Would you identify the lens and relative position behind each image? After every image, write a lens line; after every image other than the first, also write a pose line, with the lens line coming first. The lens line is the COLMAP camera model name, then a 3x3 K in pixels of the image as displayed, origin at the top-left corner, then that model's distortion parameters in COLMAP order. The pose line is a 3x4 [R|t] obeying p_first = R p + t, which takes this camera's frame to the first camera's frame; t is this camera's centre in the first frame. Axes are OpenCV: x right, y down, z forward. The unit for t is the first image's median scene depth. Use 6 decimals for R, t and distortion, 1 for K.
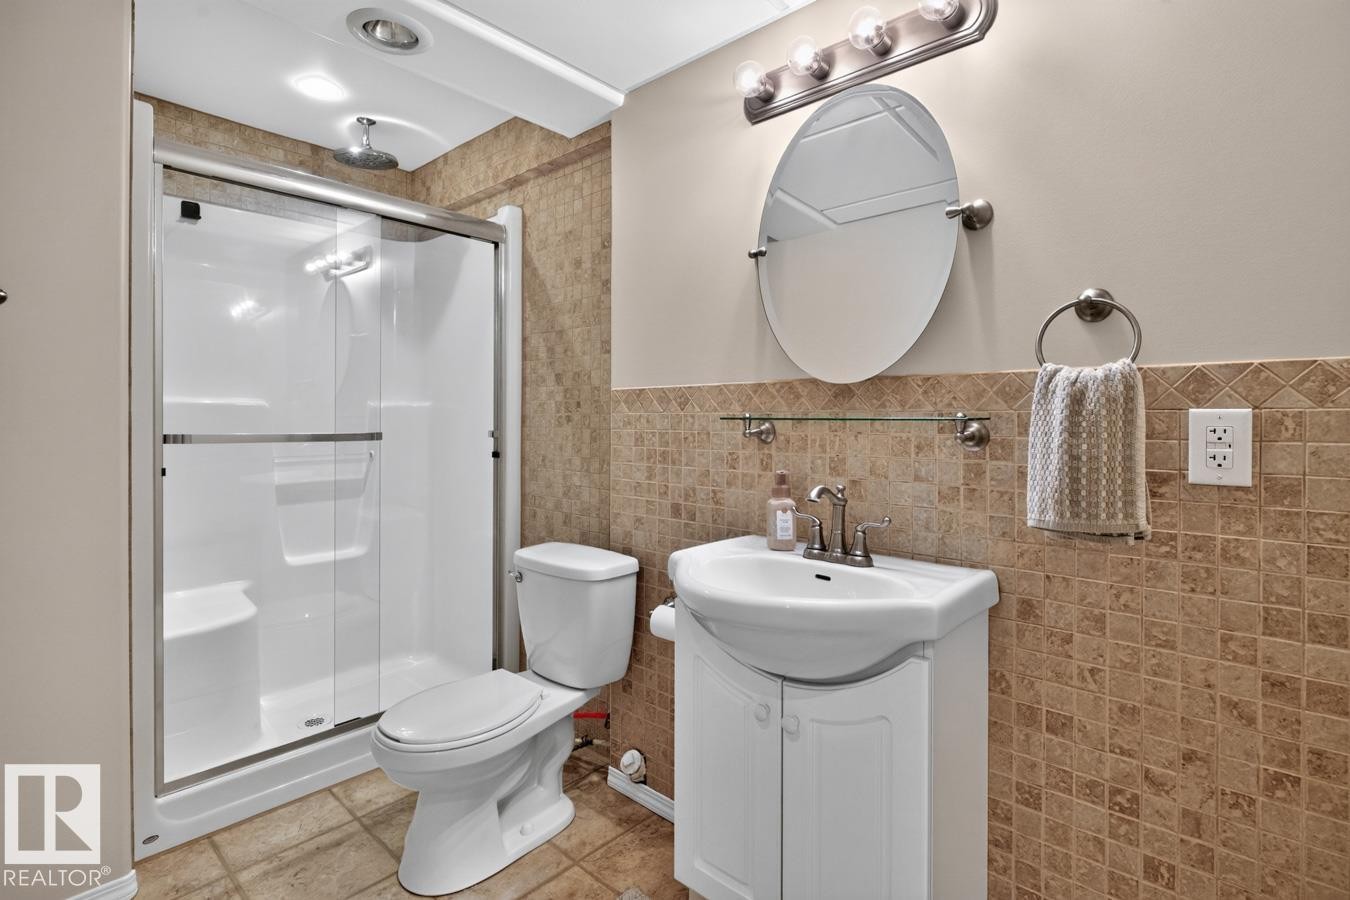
lens RADIAL K [[645.8, 0, 686.1], [0, 645.8, 420.7], [0, 0, 1]] dist [-0.000806, 0.000067]
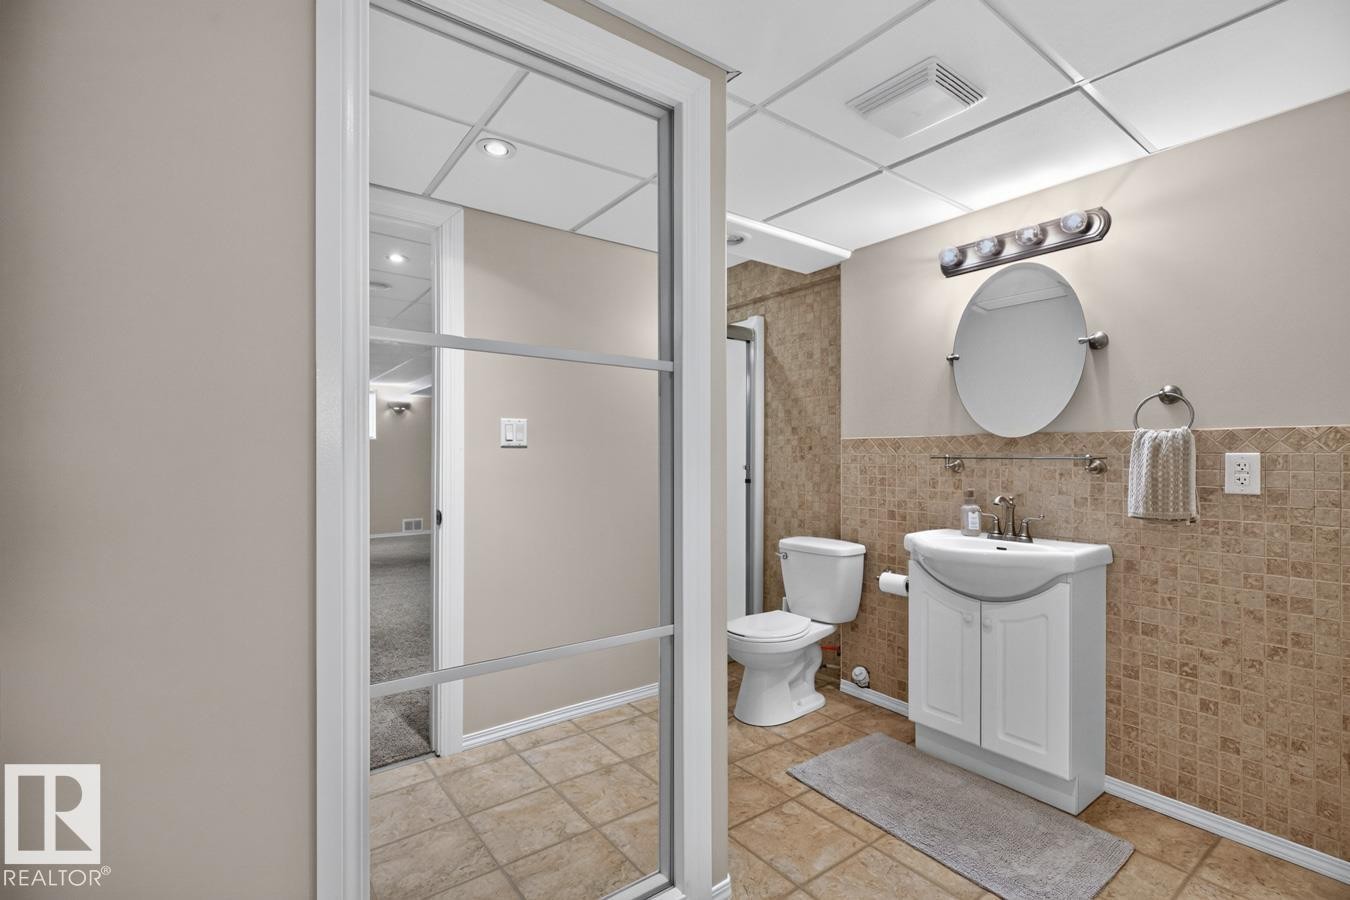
lens RADIAL K [[612.7, 0, 674.8], [0, 612.7, 458.1], [0, 0, 1]] dist [-0.001387, -0.001324]
pose [[0.980054, -0.004667, -0.198678, -0.322940], [0.005712, 0.999973, 0.004683, -0.016091], [0.198651, -0.005724, 0.980054, -0.798607]]
